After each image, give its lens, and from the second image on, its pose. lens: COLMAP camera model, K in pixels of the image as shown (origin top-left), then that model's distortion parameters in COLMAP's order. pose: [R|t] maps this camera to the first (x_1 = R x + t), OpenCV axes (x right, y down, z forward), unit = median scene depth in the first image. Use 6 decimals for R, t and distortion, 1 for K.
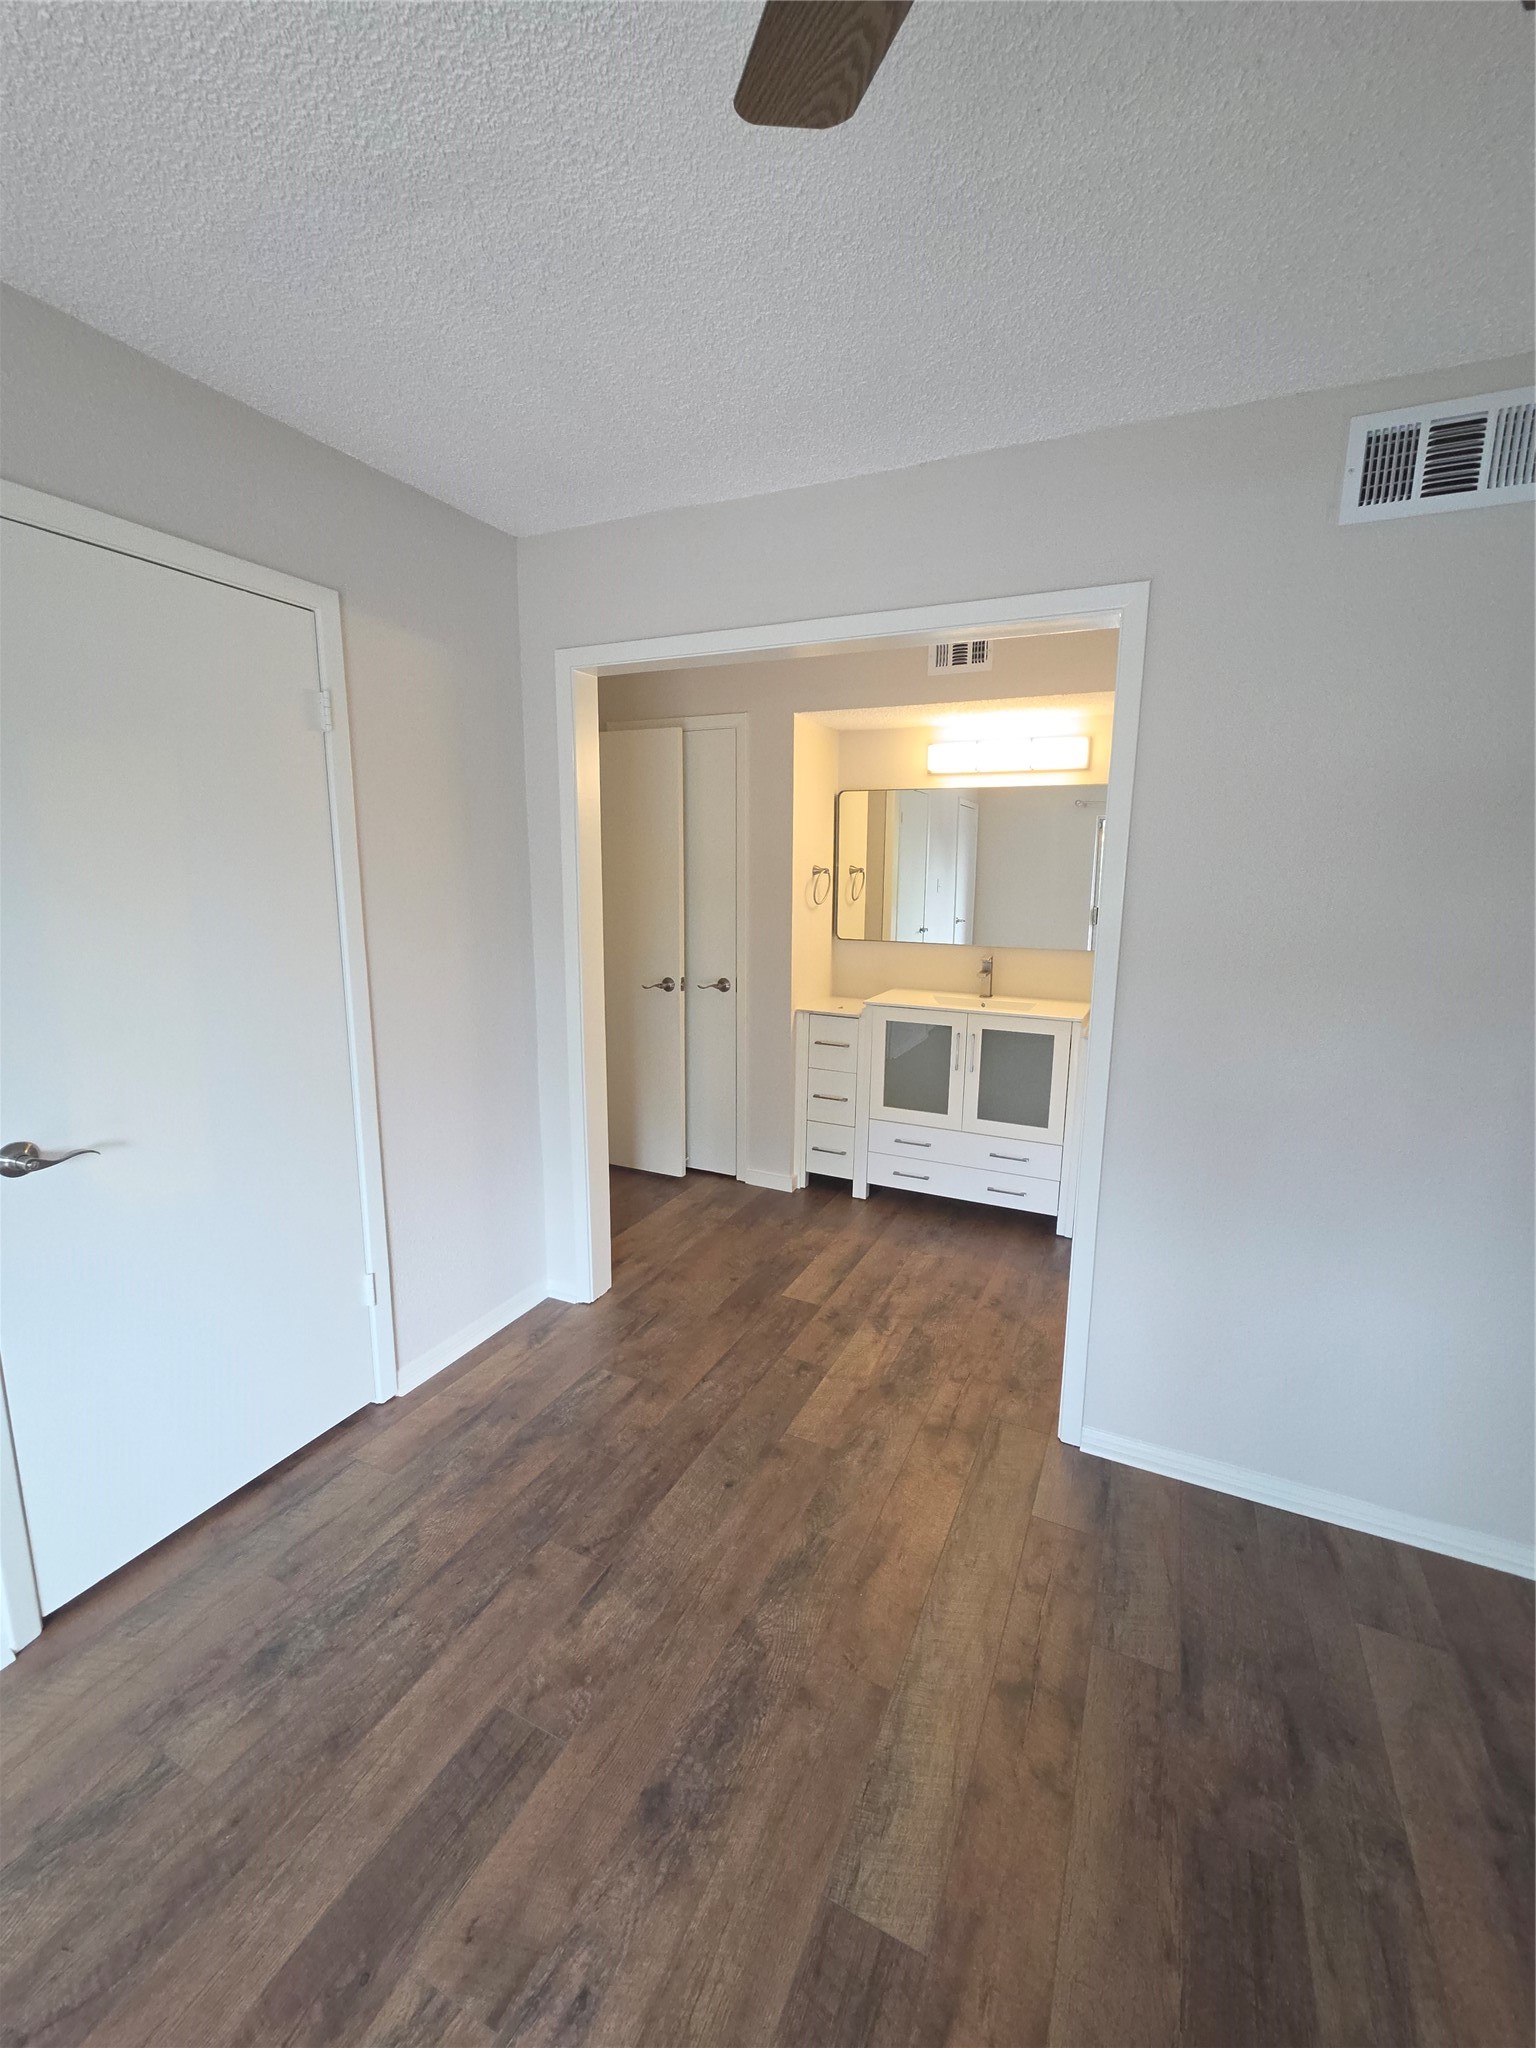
lens RADIAL K [[836.5, 0, 768.0], [0, 836.5, 1021.4], [0, 0, 1]] dist [-0.006240, 0.000043]
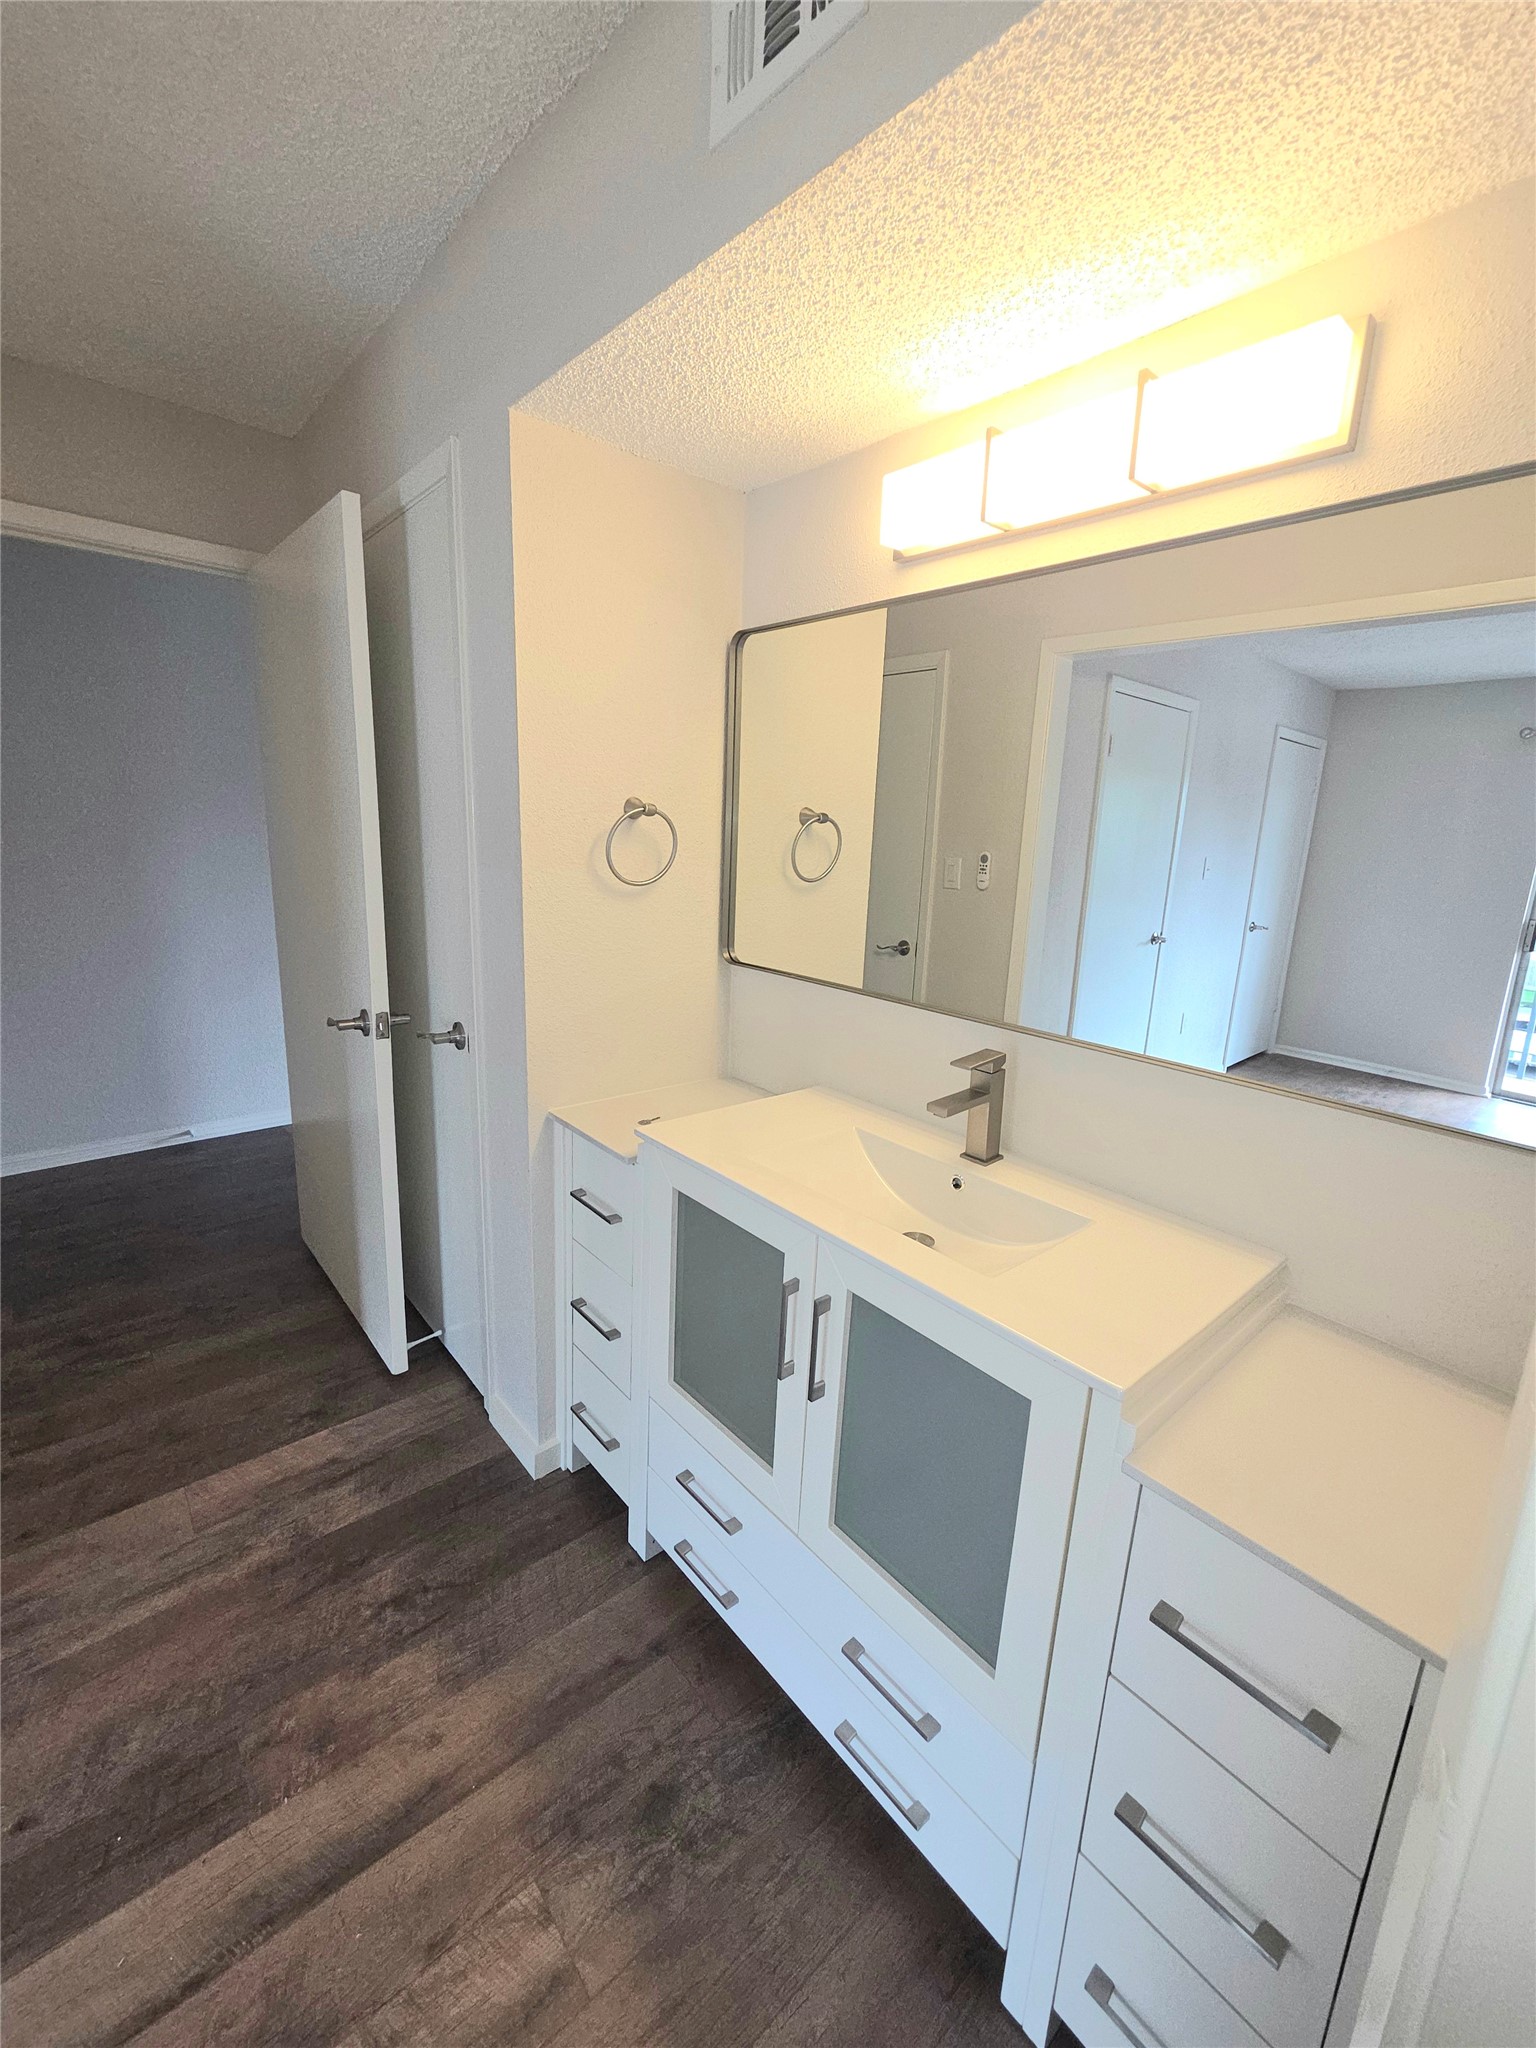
lens RADIAL K [[836.5, 0, 759.4], [0, 836.5, 1018.6], [0, 0, 1]] dist [-0.006240, 0.000043]
pose [[0.917794, 0.119855, -0.378536, 0.332218], [-0.107630, 0.992757, 0.053377, -0.111373], [0.382192, -0.008248, 0.924046, 0.675906]]
